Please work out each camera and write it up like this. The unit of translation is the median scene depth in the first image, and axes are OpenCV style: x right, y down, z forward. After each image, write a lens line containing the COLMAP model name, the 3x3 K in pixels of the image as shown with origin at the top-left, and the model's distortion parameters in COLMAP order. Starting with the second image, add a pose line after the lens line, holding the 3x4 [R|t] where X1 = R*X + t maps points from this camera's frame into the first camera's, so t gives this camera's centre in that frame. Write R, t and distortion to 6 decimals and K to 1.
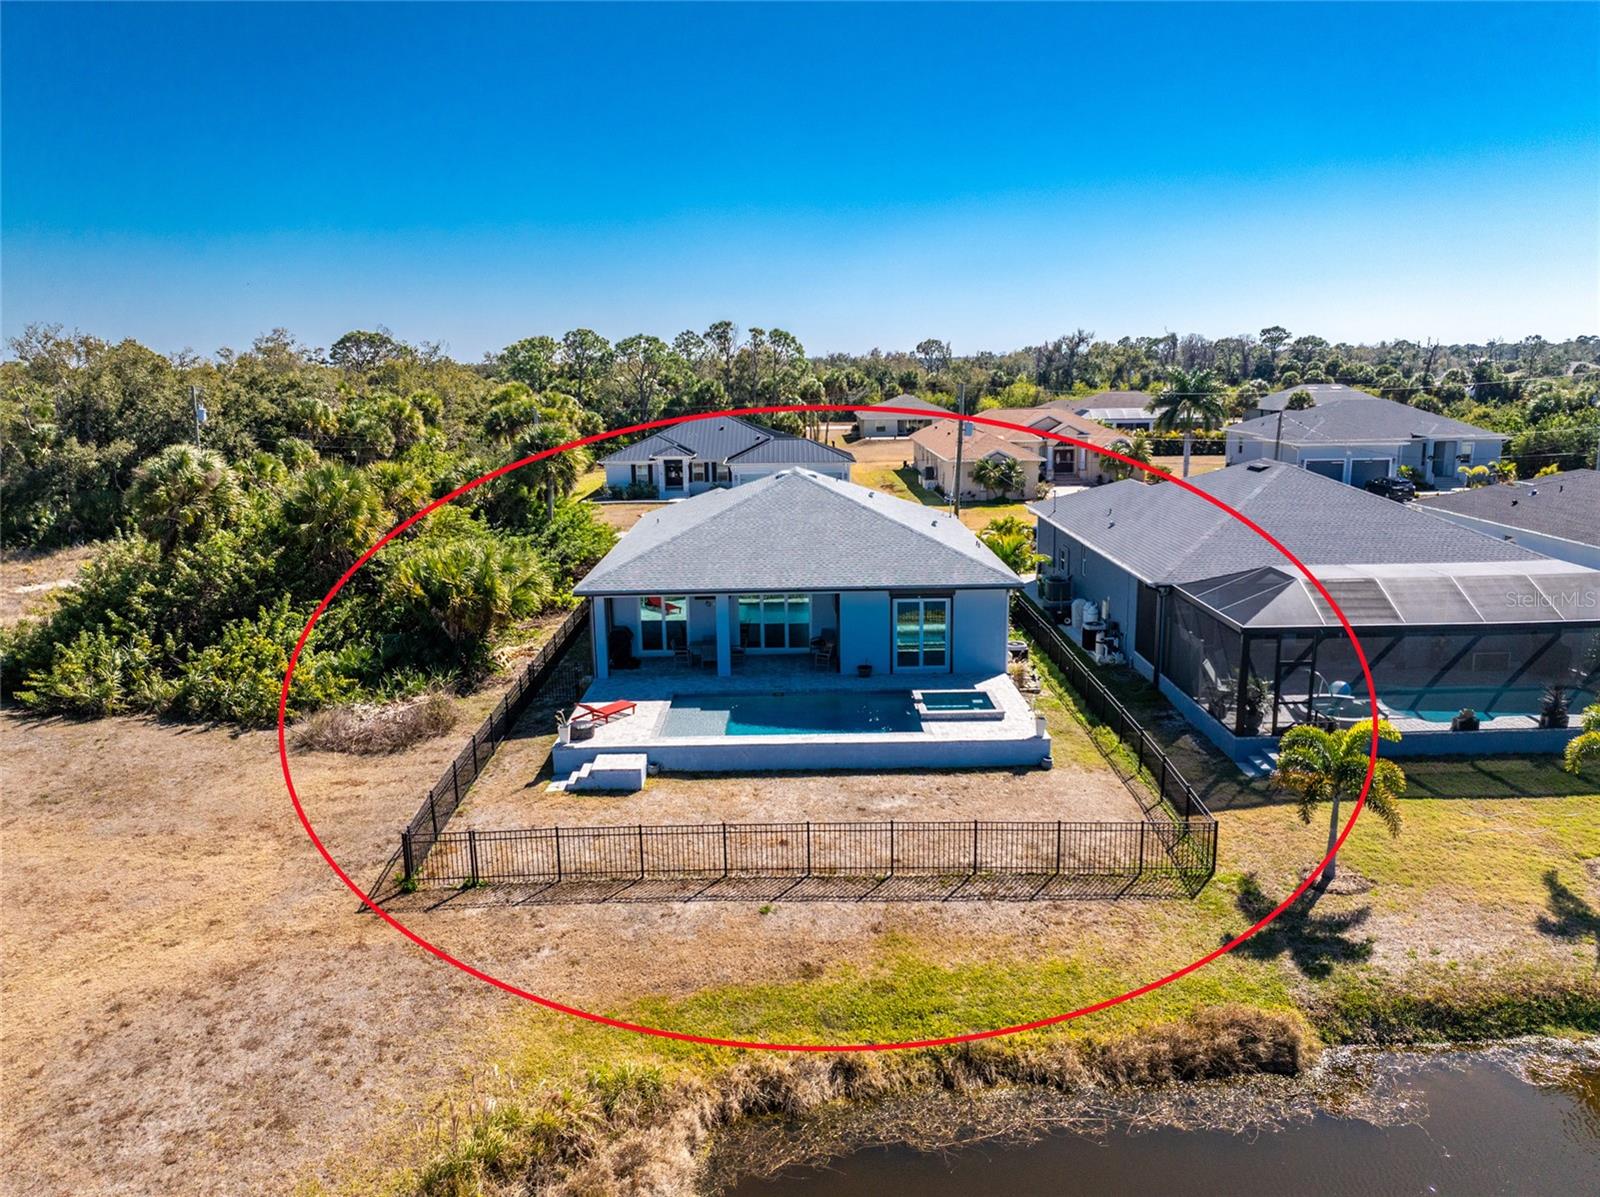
lens RADIAL K [[1125.3, 0, 802.6], [0, 1125.3, 593.2], [0, 0, 1]] dist [-0.035311, -0.003148]
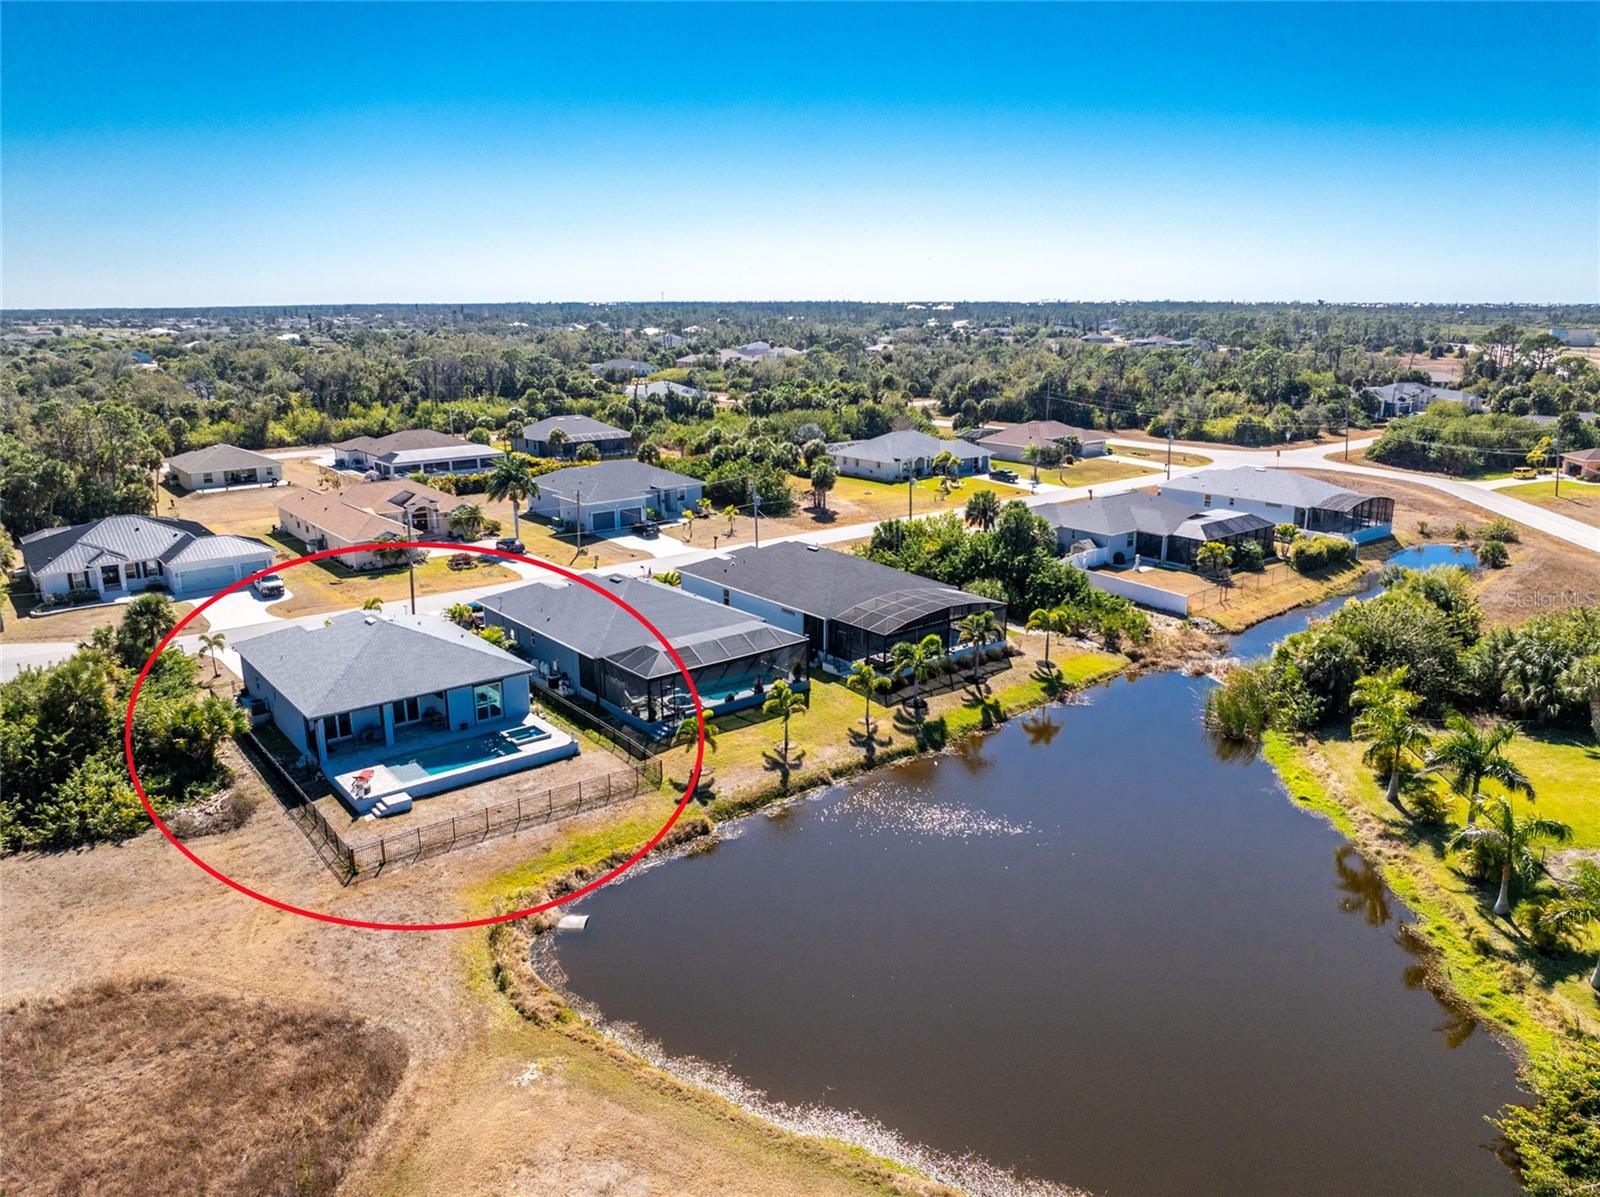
lens RADIAL K [[1125.3, 0, 802.6], [0, 1125.3, 593.2], [0, 0, 1]] dist [-0.035311, -0.003148]
pose [[0.781406, -0.143620, 0.607271, -0.706138], [0.116002, 0.989624, 0.084780, -0.285364], [-0.613146, 0.004197, 0.789958, -1.001370]]
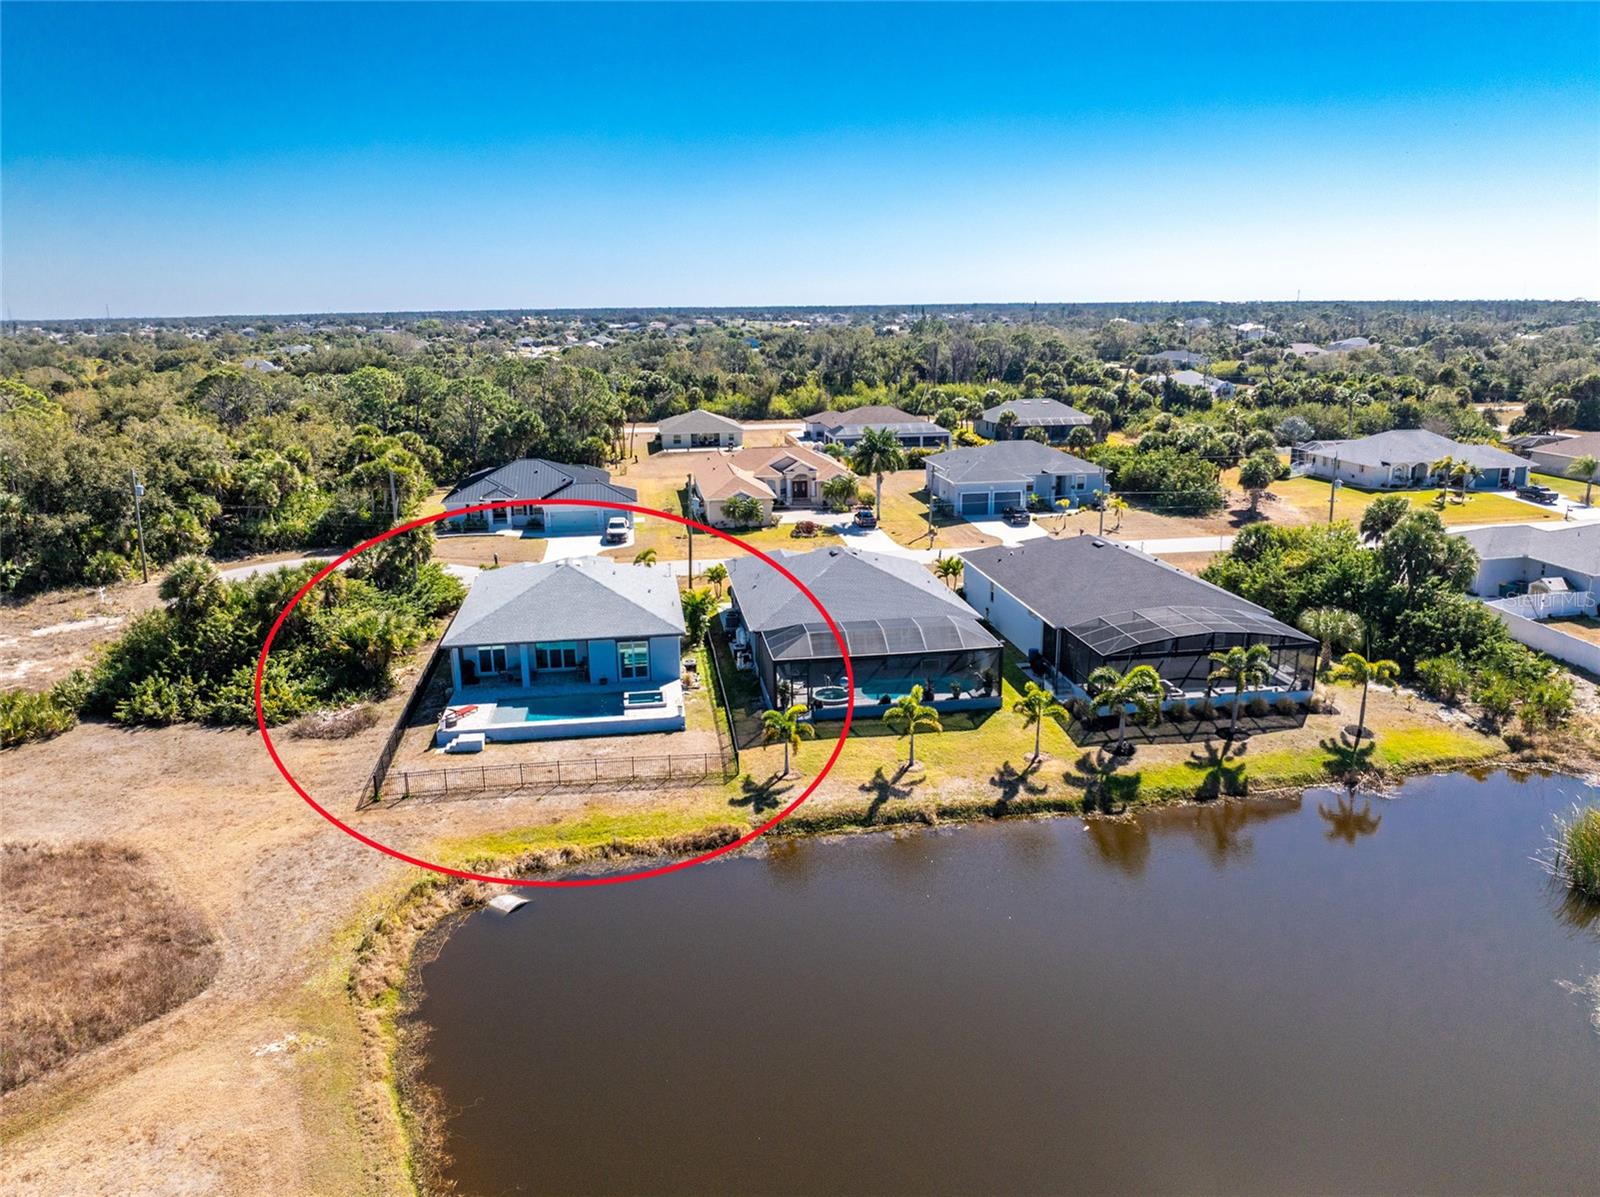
lens RADIAL K [[1123.3, 0, 802.2], [0, 1123.3, 597.7], [0, 0, 1]] dist [-0.022590, -0.031109]
pose [[0.989997, -0.031795, 0.137456, 0.145206], [0.024916, 0.998363, 0.051480, -0.174572], [-0.138868, -0.047541, 0.989169, -0.981654]]
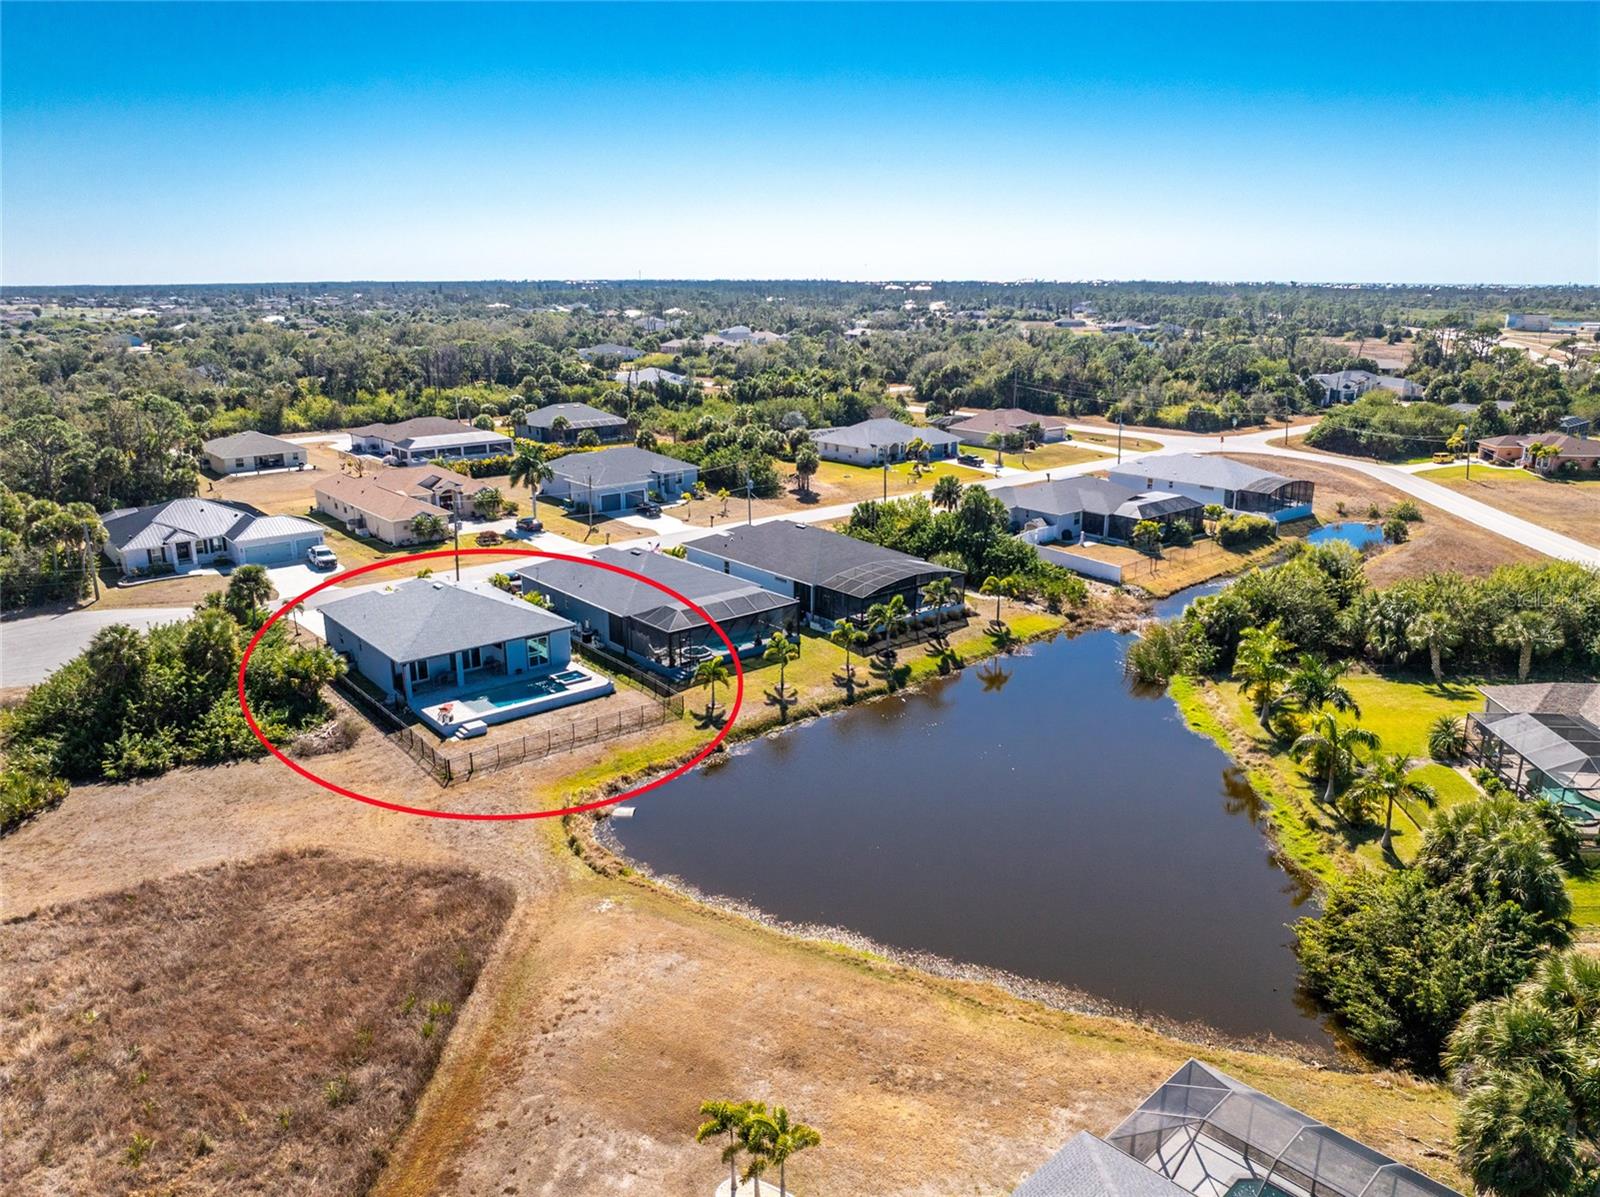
lens RADIAL K [[1123.3, 0, 802.2], [0, 1123.3, 597.7], [0, 0, 1]] dist [-0.022590, -0.031109]
pose [[0.769418, -0.158900, 0.618665, -1.037680], [0.116162, 0.987221, 0.109093, -0.307018], [-0.628094, -0.012073, 0.778044, -1.371524]]
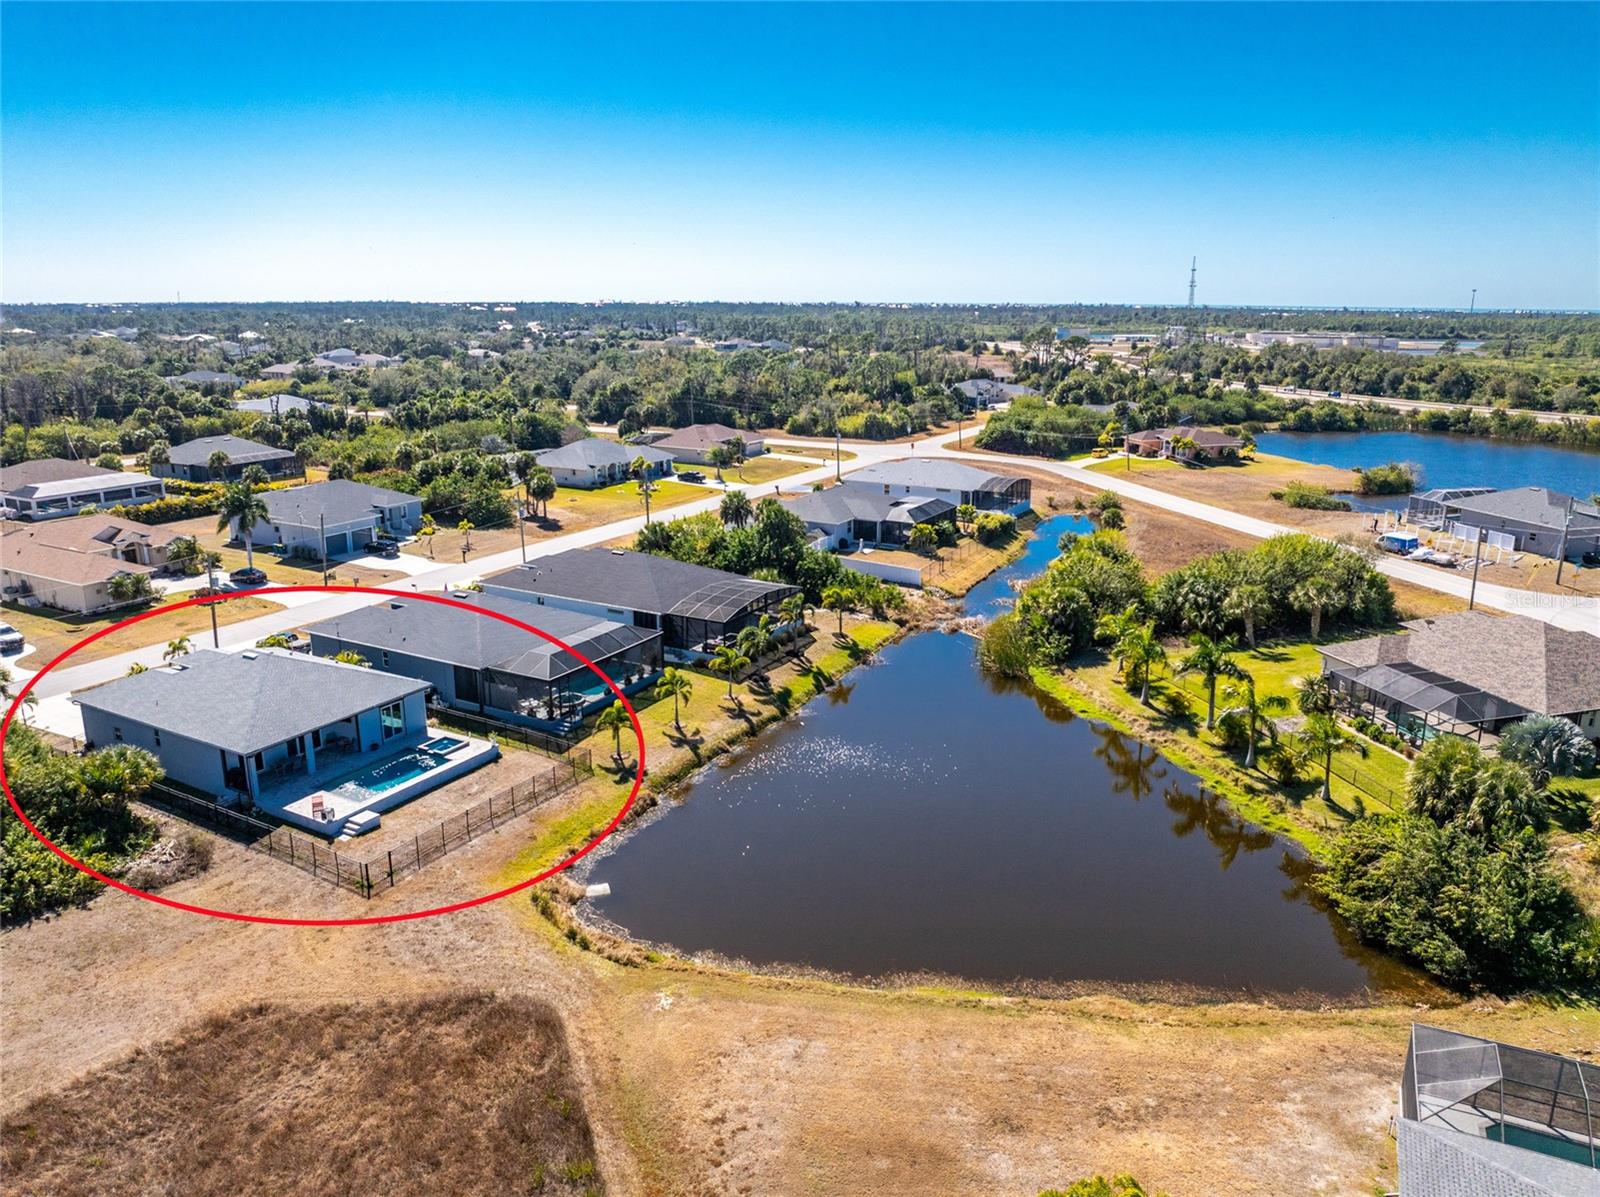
lens RADIAL K [[1123.3, 0, 802.2], [0, 1123.3, 597.7], [0, 0, 1]] dist [-0.022590, -0.031109]
pose [[0.491668, -0.203984, 0.846553, -1.342330], [0.162188, 0.976616, 0.141127, -0.387607], [-0.855545, 0.067913, 0.513255, -0.774714]]
